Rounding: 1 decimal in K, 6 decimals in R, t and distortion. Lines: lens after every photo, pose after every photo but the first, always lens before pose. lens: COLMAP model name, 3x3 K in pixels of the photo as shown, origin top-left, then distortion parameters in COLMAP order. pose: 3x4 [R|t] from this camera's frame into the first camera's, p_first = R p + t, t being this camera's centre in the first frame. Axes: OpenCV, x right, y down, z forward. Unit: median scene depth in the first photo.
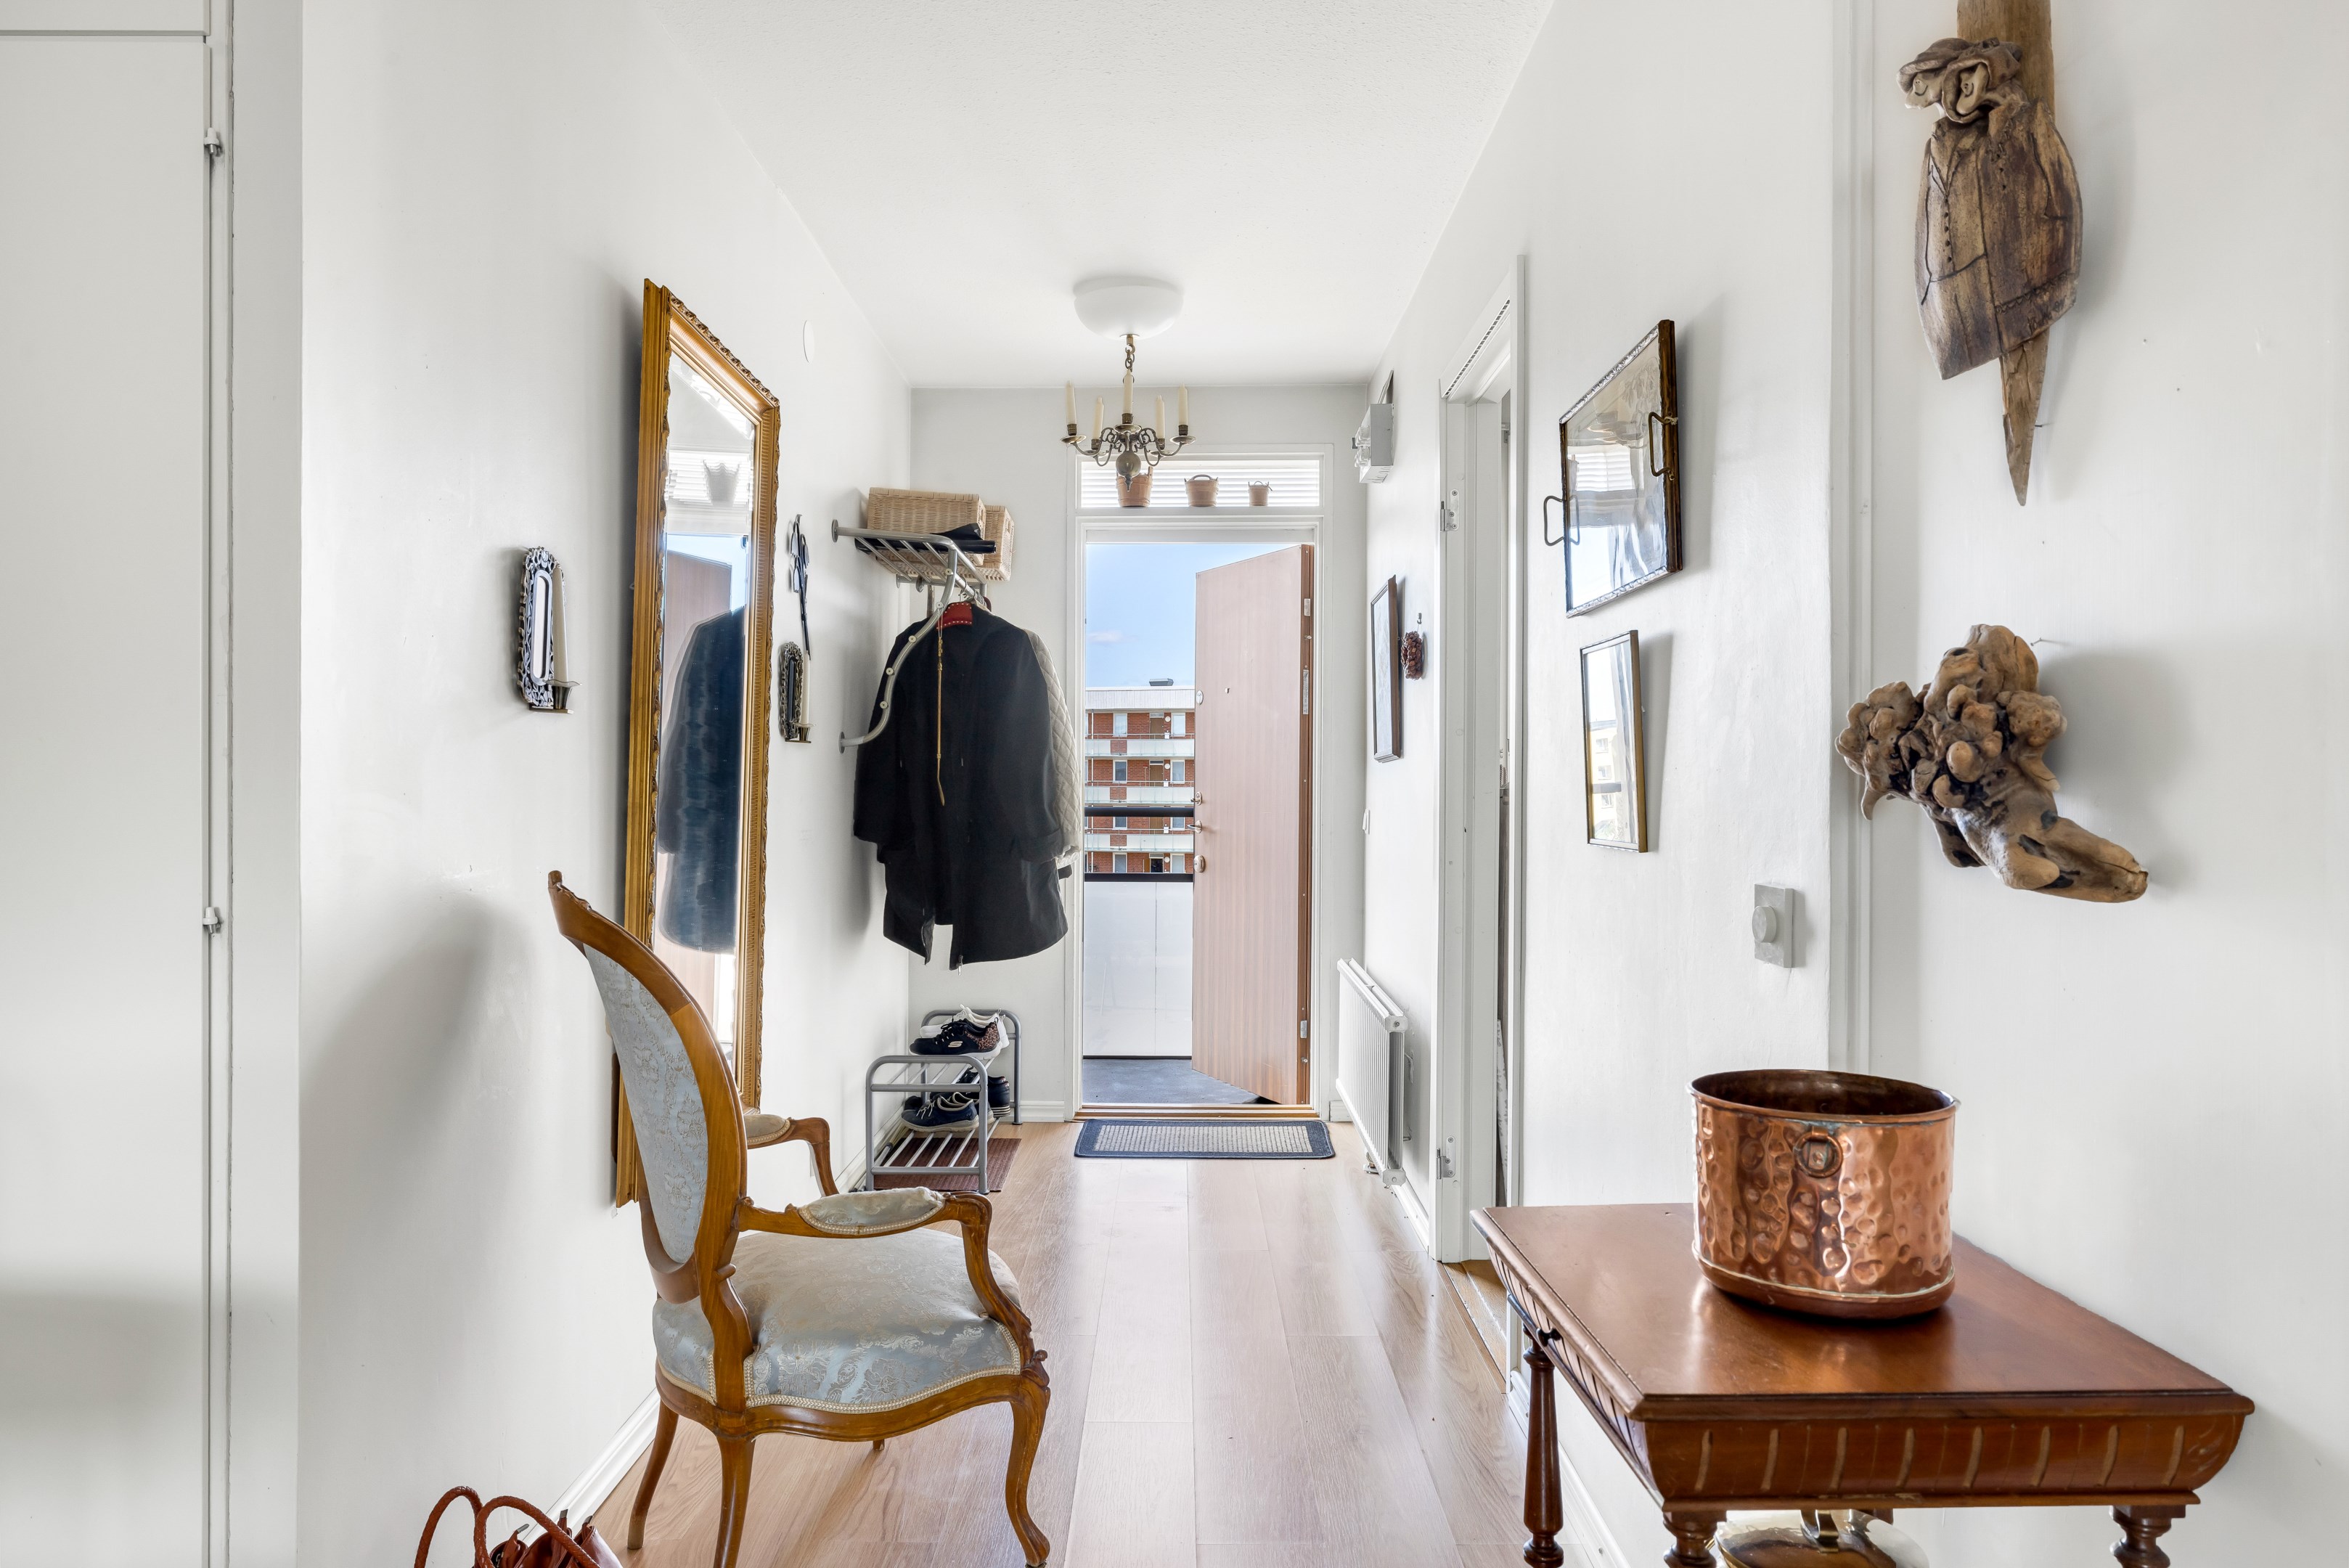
lens RADIAL K [[1500.4, 0, 1174.5], [0, 1500.4, 784.0], [0, 0, 1]] dist [0.004648, 0.002881]
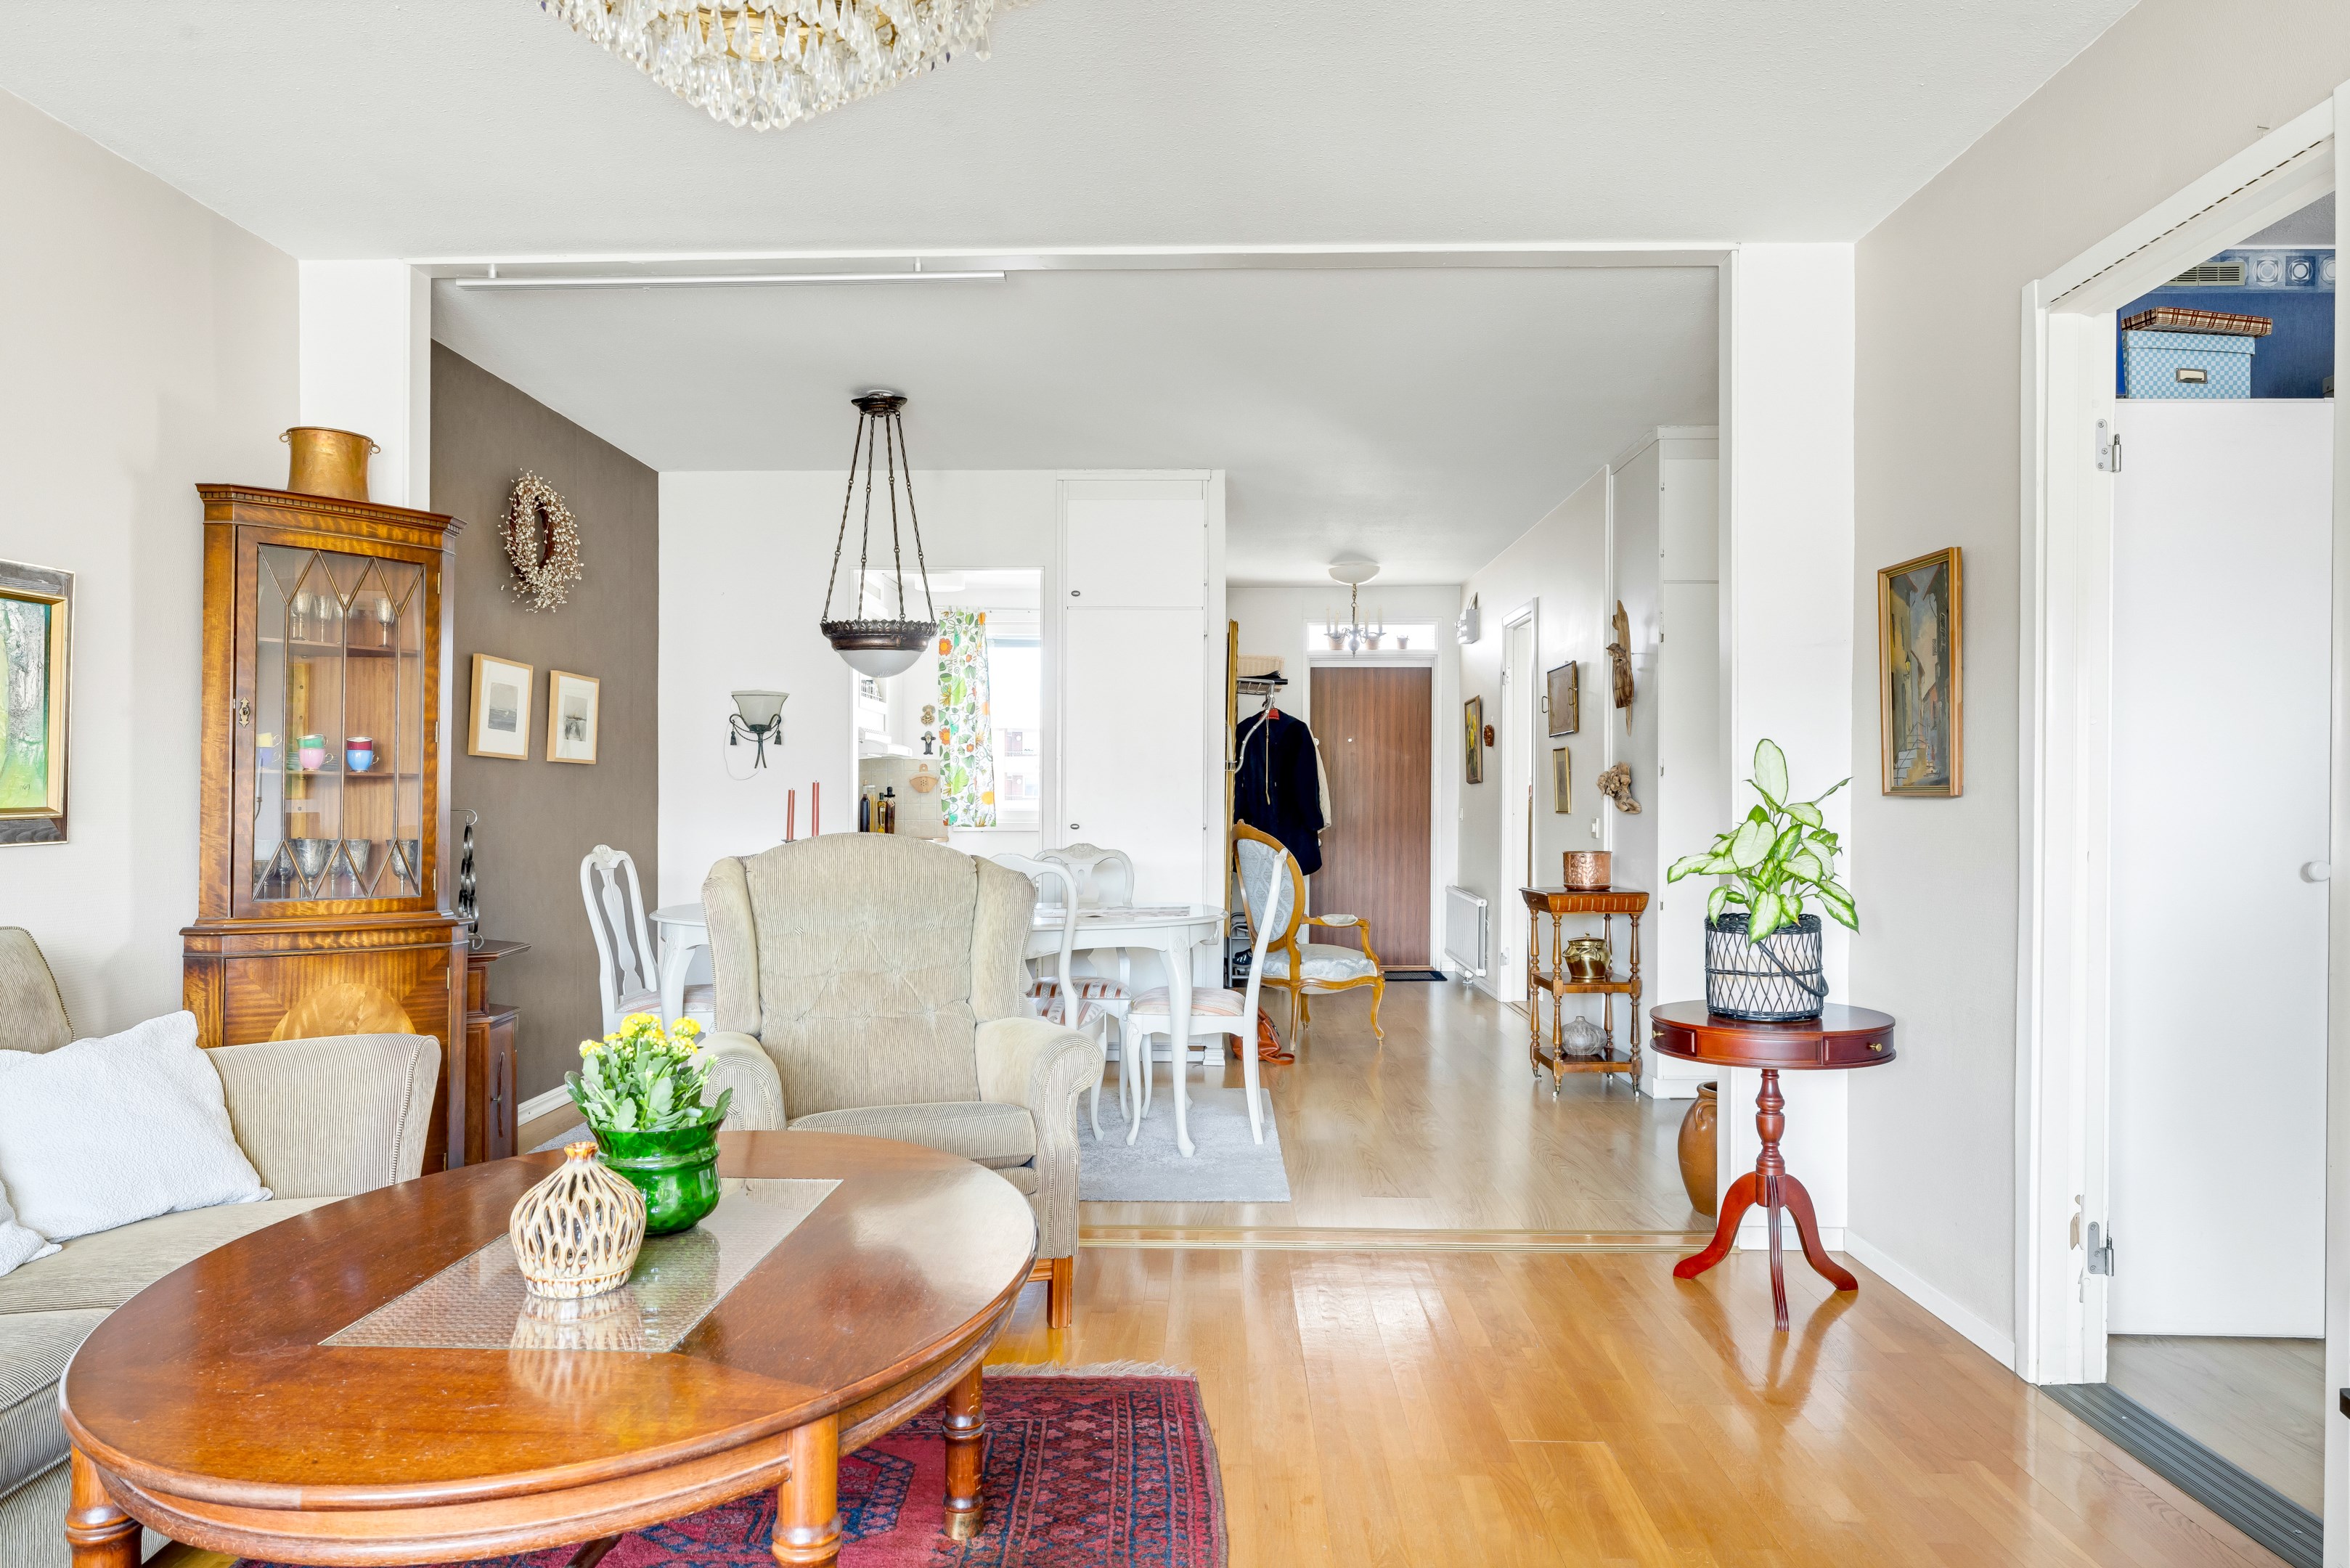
lens RADIAL K [[1511.6, 0, 1175.0], [0, 1511.6, 784.0], [0, 0, 1]] dist [-0.002477, 0.000227]
pose [[0.999753, 0.001236, -0.022192, -0.316279], [-0.001475, 0.999941, -0.010738, 0.010777], [0.022177, 0.010769, 0.999696, -1.527732]]
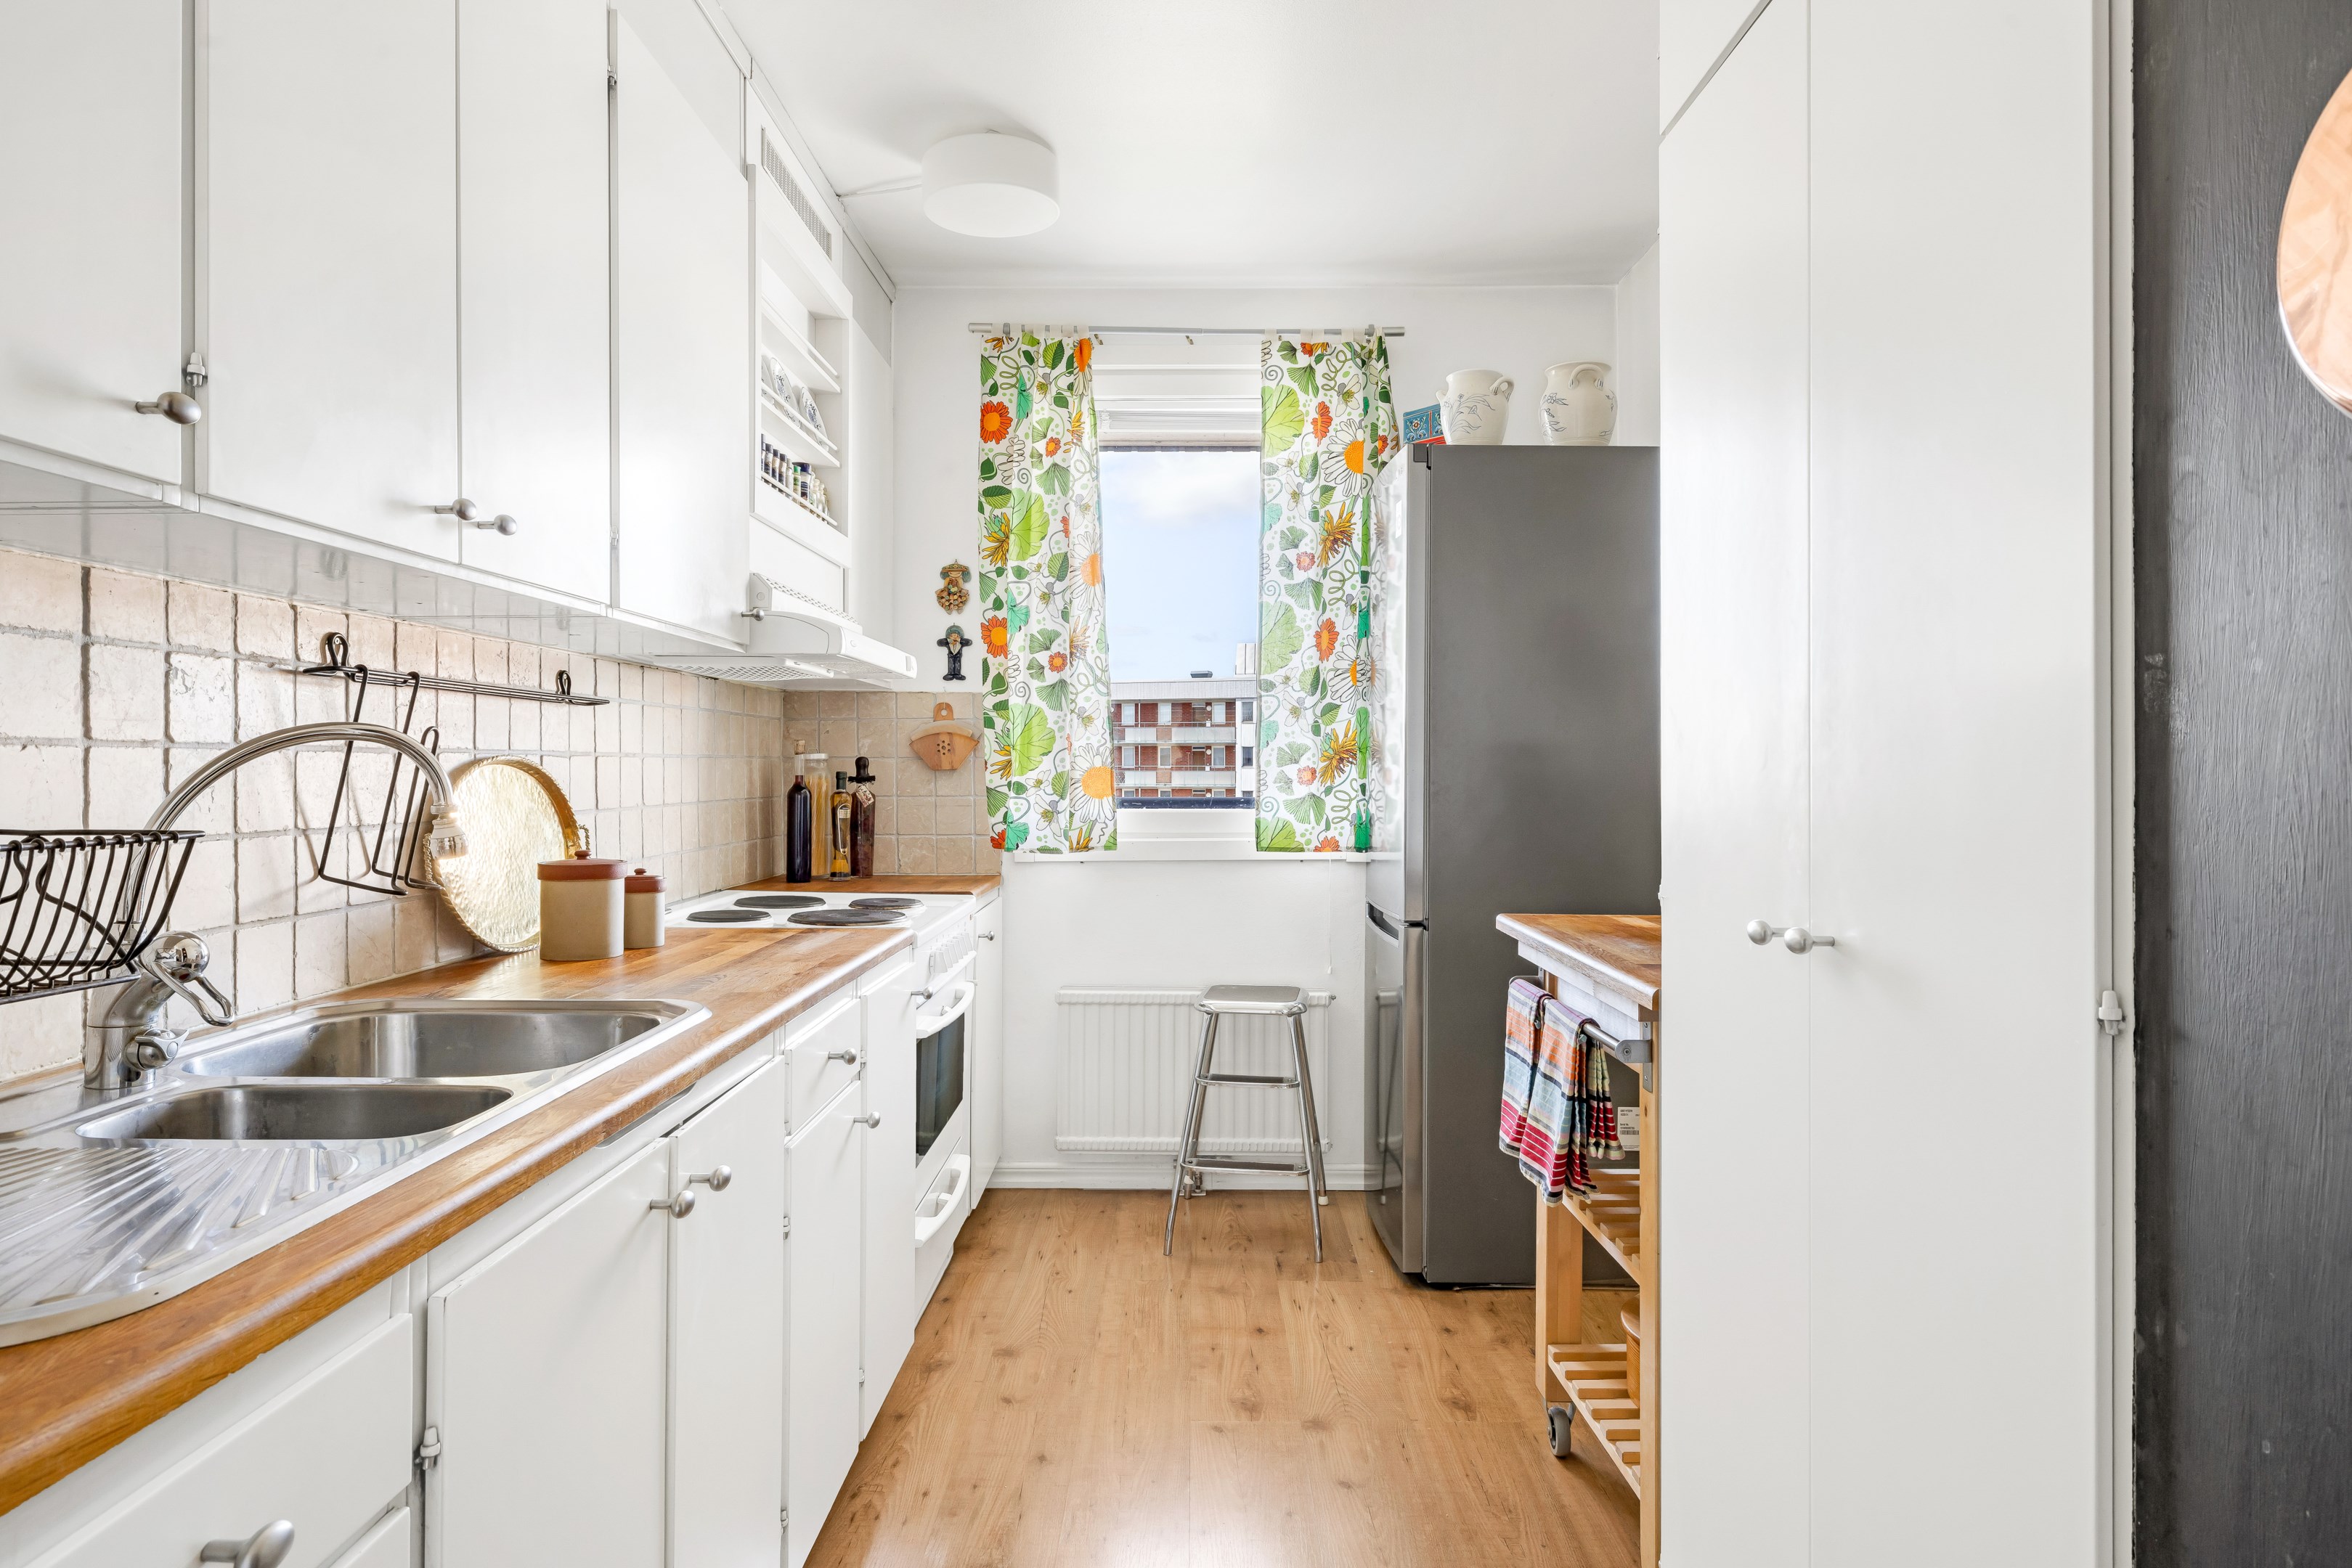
lens RADIAL K [[1373.1, 0, 1182.3], [0, 1373.1, 741.4], [0, 0, 1]] dist [0.000981, -0.000294]
pose [[0.999993, -0.002911, -0.002507, -0.702001], [0.002861, 0.999800, -0.019804, -0.005637], [0.002564, 0.019797, 0.999801, 0.427494]]
